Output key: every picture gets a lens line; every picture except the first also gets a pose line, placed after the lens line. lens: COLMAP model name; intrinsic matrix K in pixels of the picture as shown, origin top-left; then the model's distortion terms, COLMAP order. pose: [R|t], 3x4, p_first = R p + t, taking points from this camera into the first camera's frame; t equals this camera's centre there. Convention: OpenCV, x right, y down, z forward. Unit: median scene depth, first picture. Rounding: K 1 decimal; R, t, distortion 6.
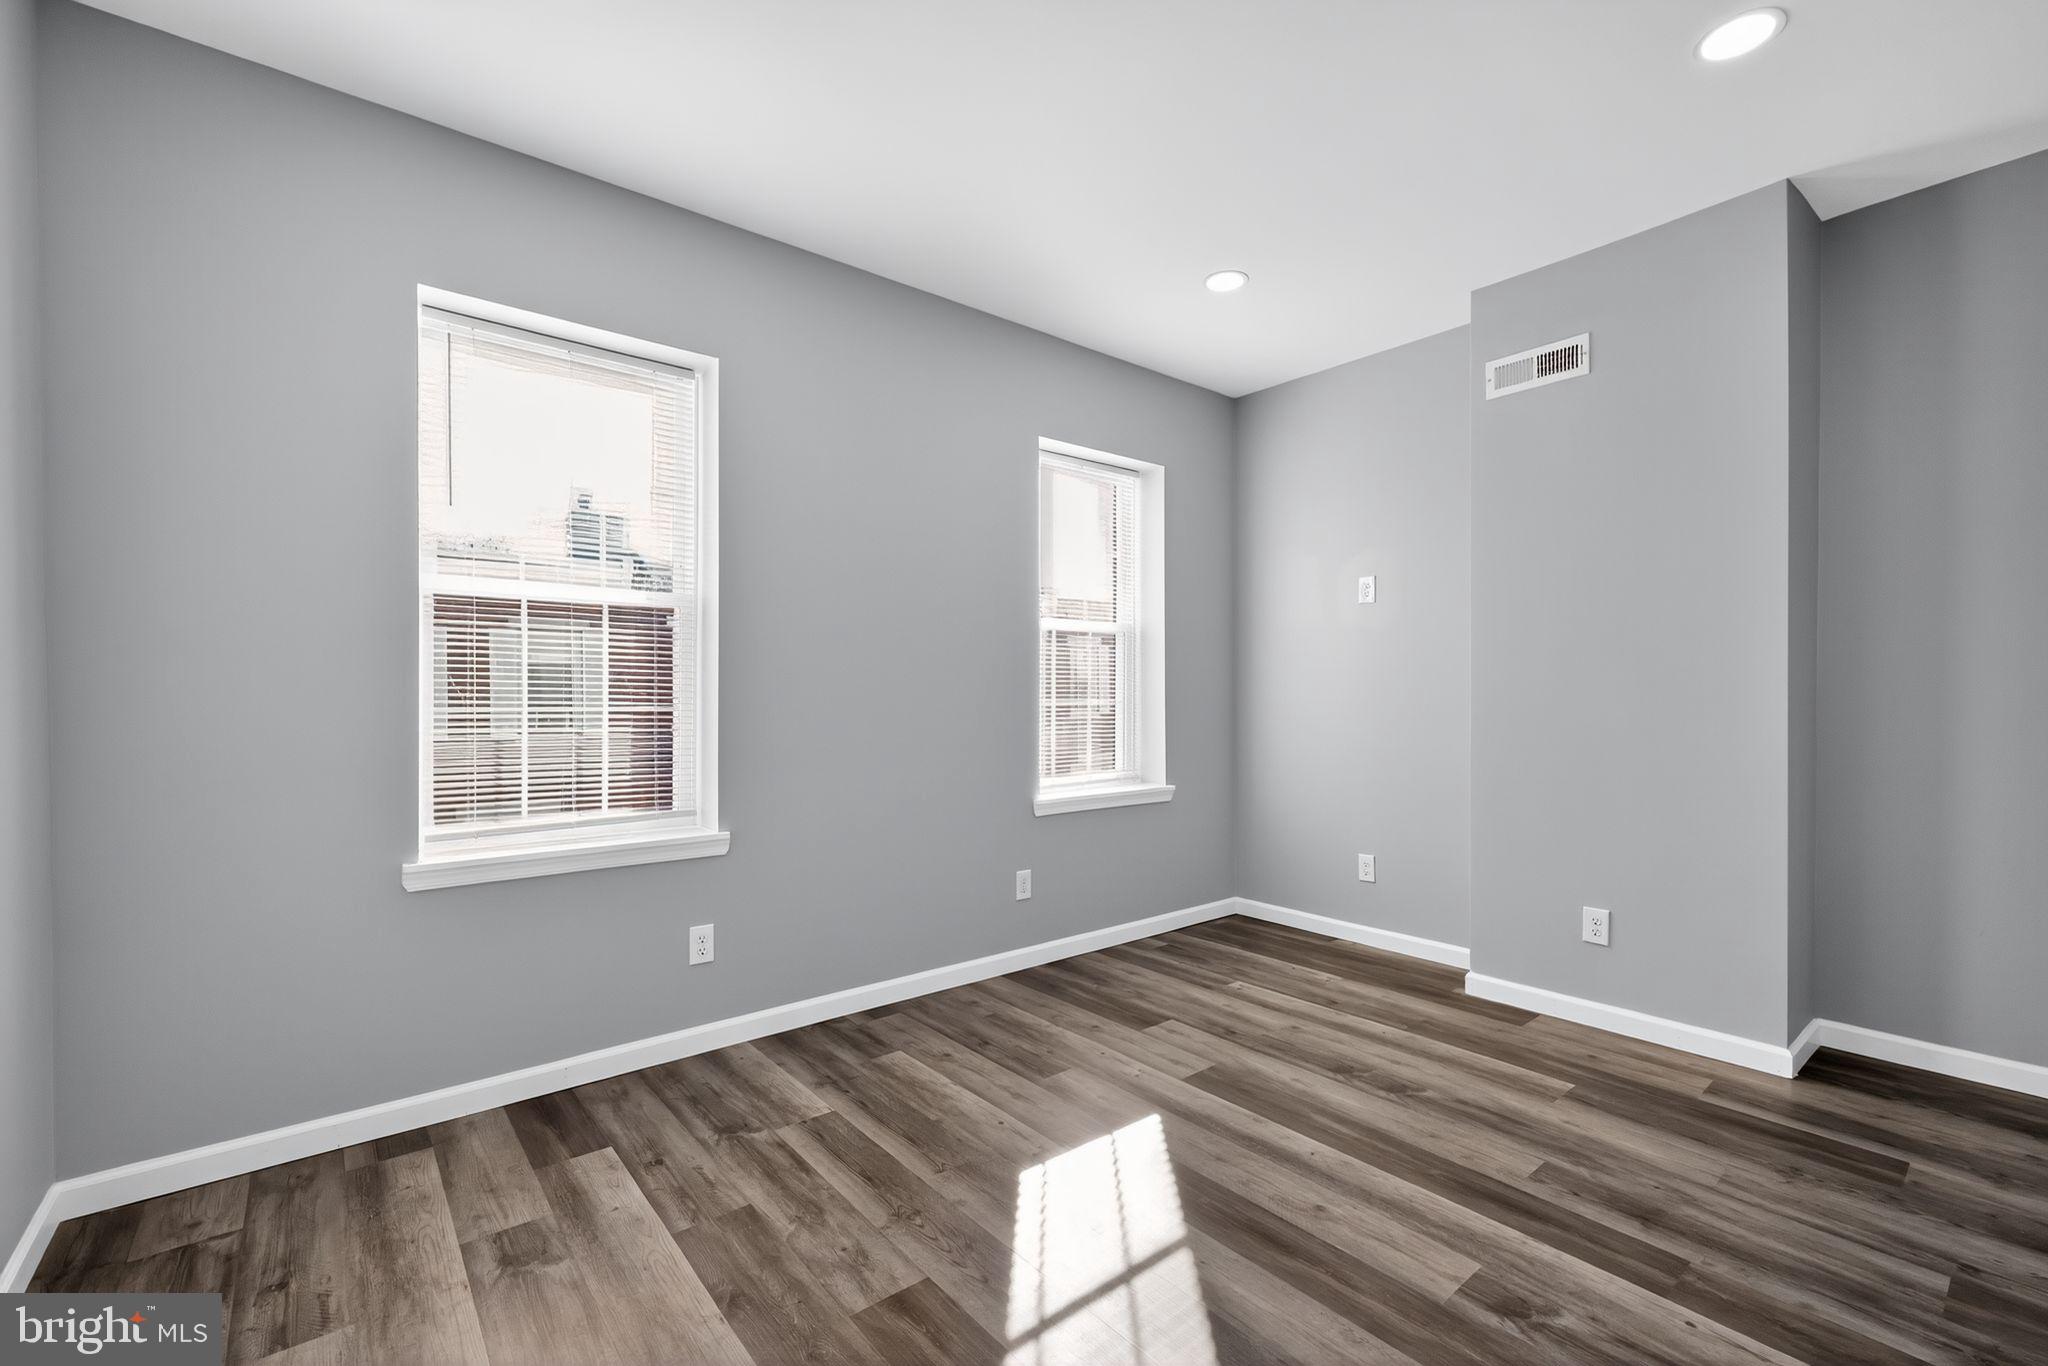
lens RADIAL K [[851.6, 0, 1013.7], [0, 851.6, 693.4], [0, 0, 1]] dist [0.002984, -0.000040]
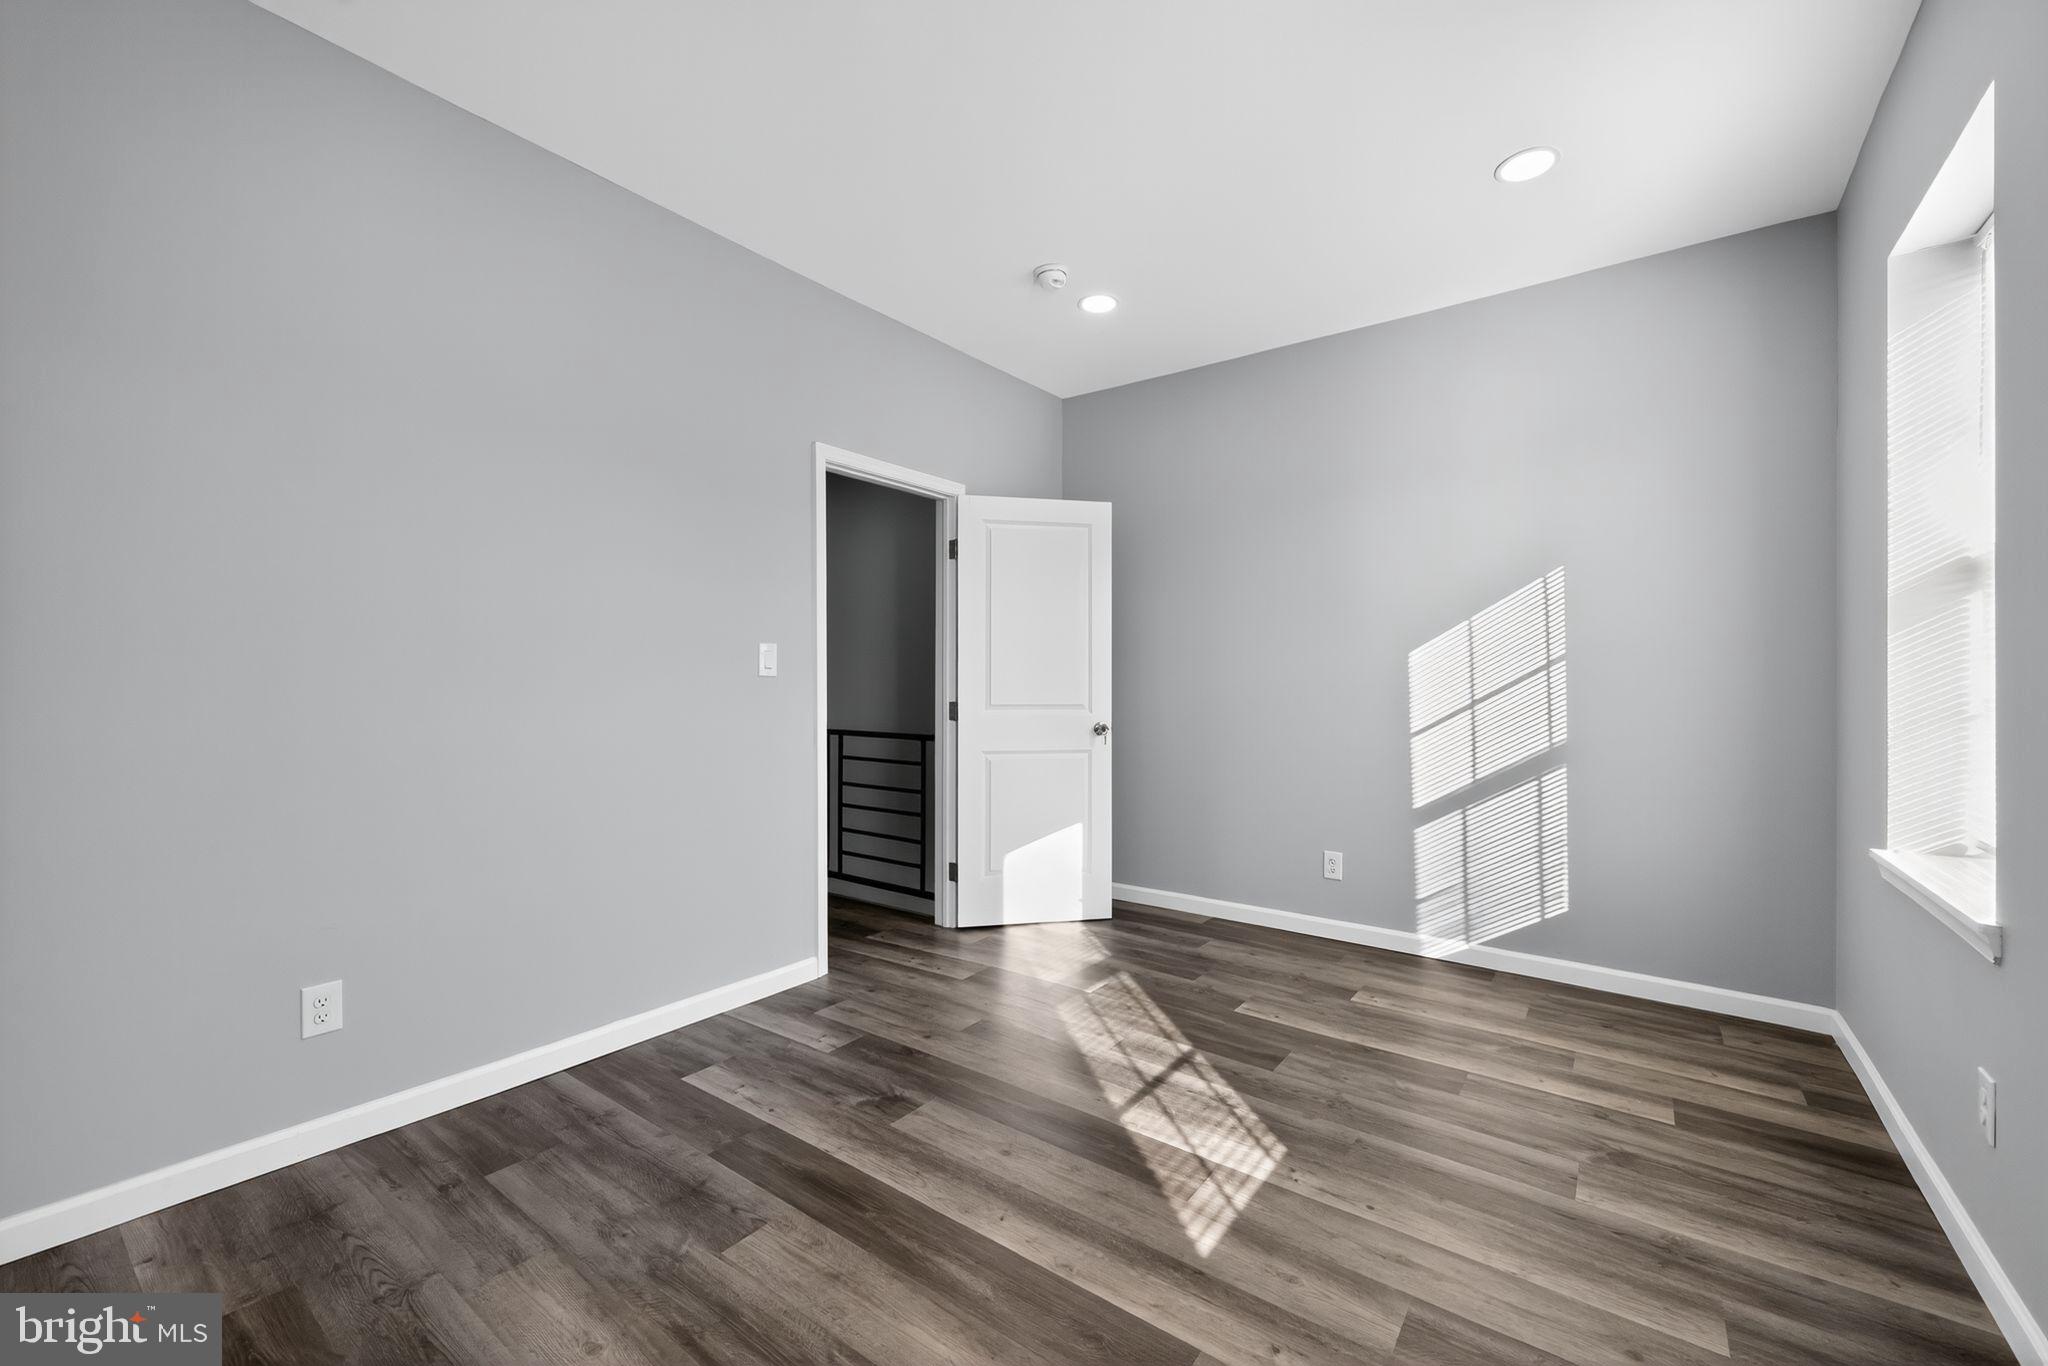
lens RADIAL K [[823.8, 0, 1008.9], [0, 823.8, 683.6], [0, 0, 1]] dist [0.002168, 0.000006]
pose [[-0.971017, -0.006376, -0.238924, 0.581490], [-0.005531, 0.999976, -0.004206, 0.017788], [0.238945, -0.002763, -0.971029, 1.924711]]
